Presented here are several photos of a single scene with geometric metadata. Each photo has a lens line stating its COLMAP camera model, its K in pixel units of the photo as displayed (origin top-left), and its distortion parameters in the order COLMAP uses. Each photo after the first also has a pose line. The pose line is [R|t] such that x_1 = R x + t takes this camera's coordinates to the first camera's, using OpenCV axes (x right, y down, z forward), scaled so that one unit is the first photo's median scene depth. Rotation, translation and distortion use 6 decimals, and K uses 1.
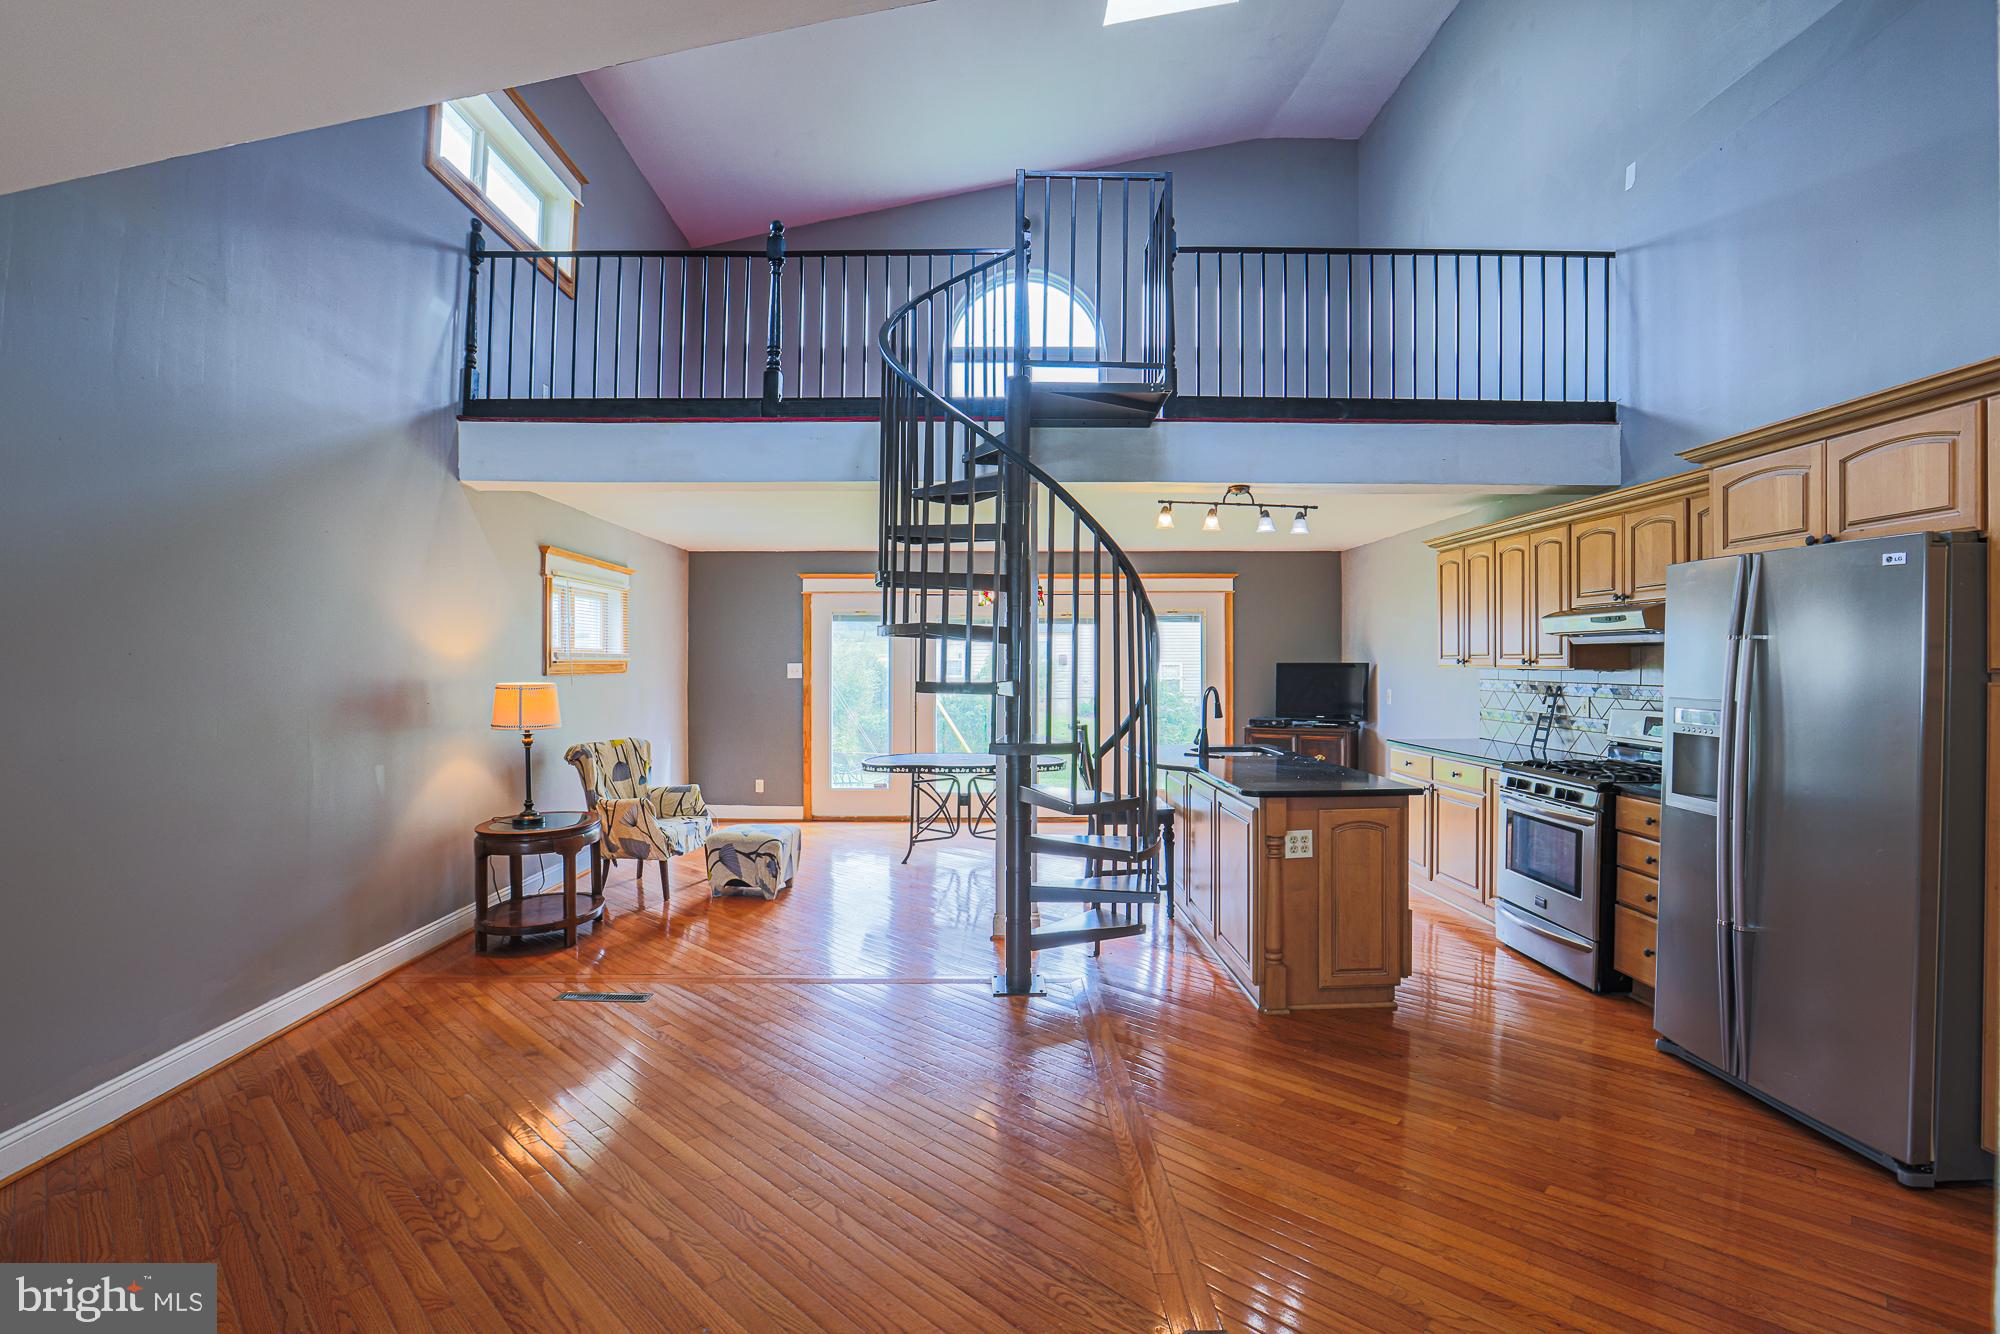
lens RADIAL K [[921.9, 0, 1000.0], [0, 921.9, 667.0], [0, 0, 1]] dist [-0.033092, 0.000077]
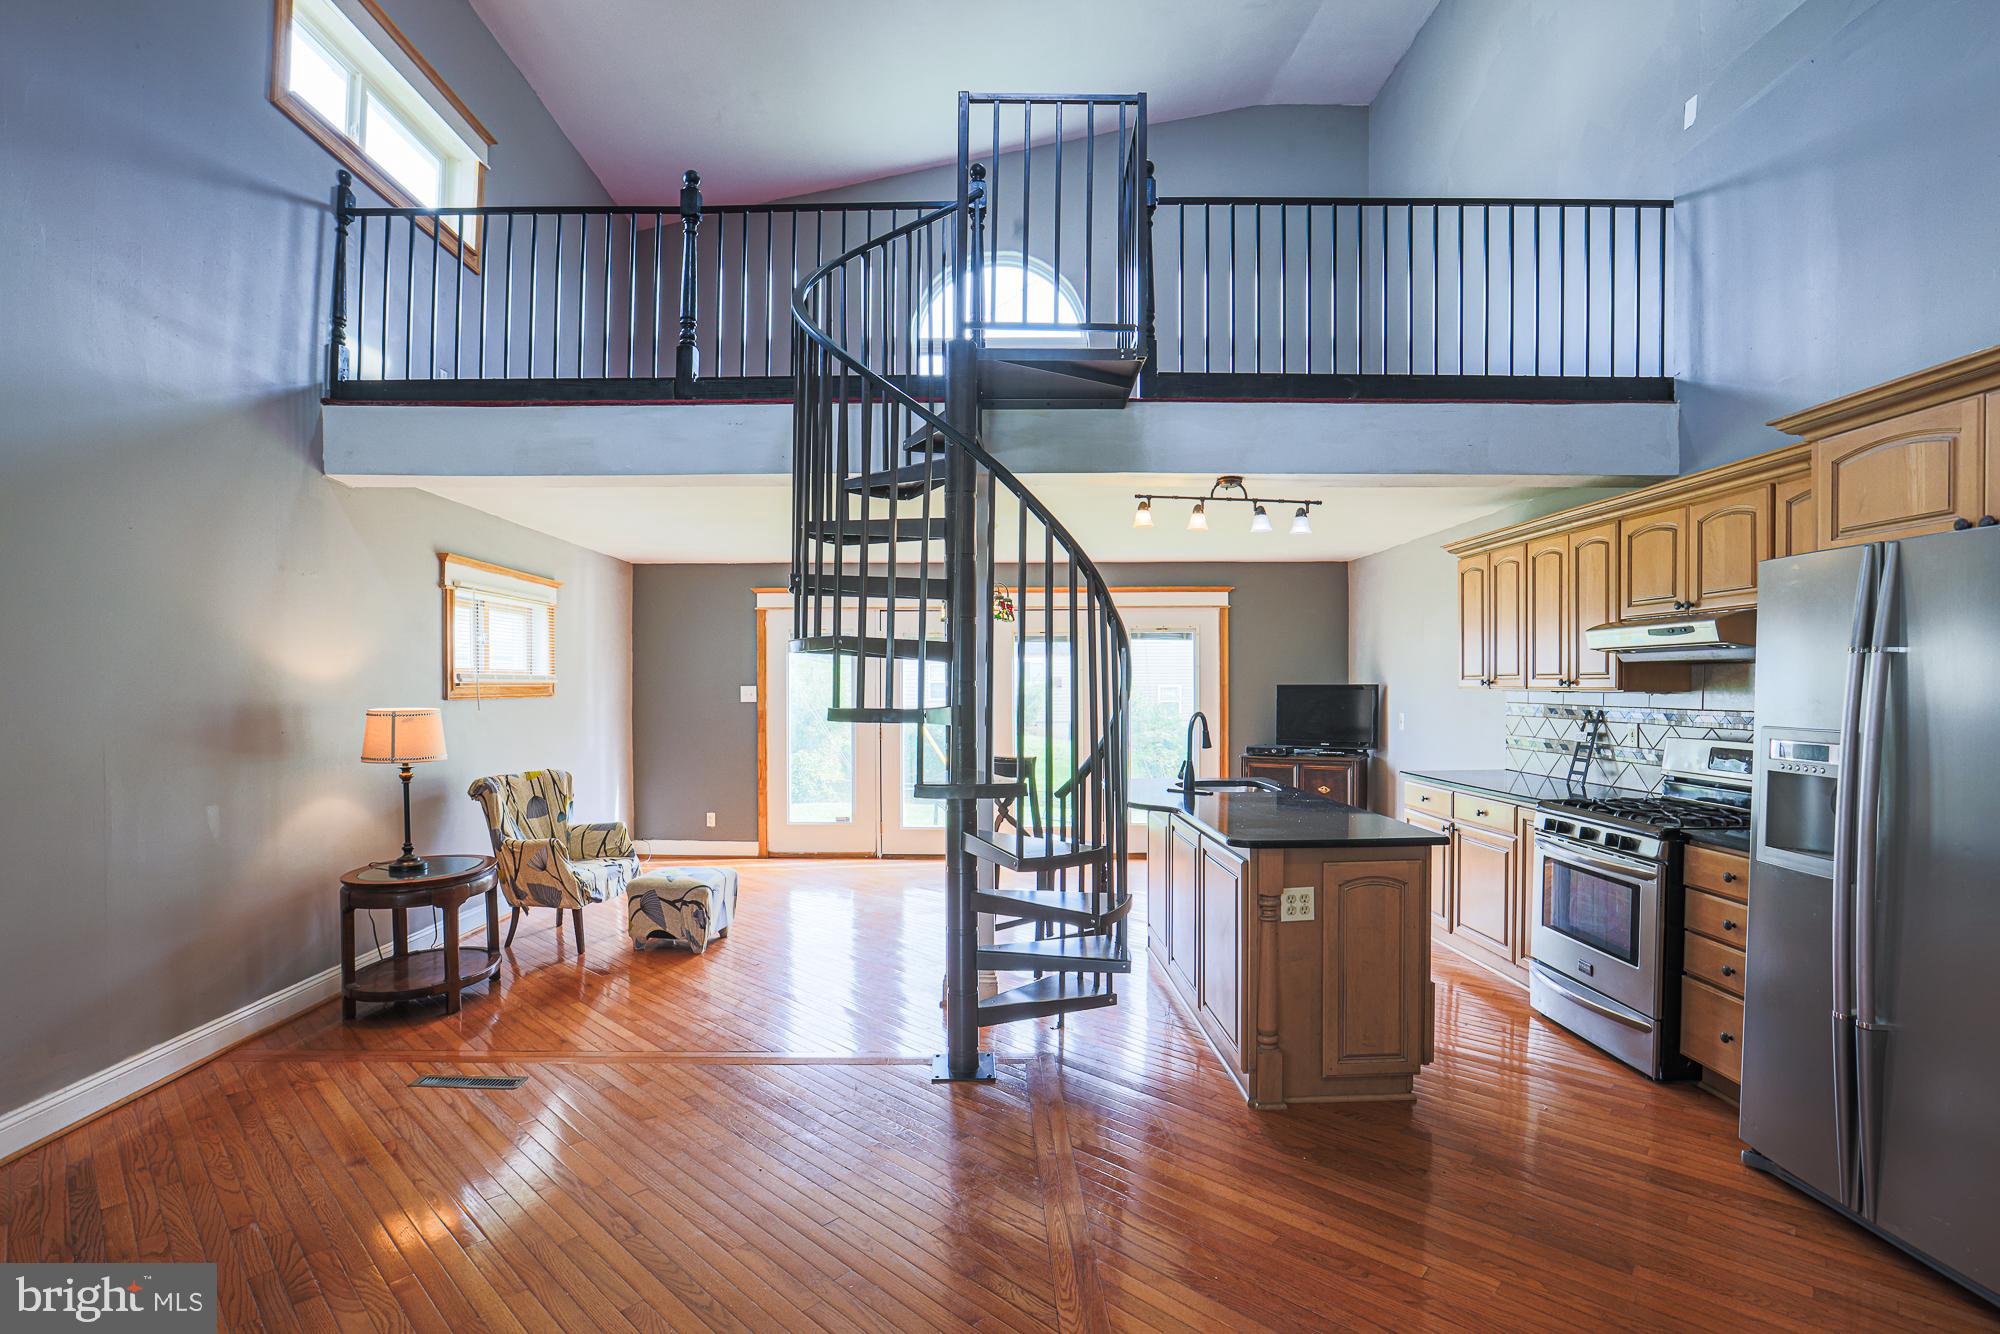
lens RADIAL K [[928.4, 0, 995.0], [0, 928.4, 696.8], [0, 0, 1]] dist [-0.027901, 0.001257]
pose [[0.999981, -0.001065, -0.006085, 0.047577], [0.001111, 0.999970, 0.007668, 0.000347], [0.006076, -0.007675, 0.999952, 0.137117]]
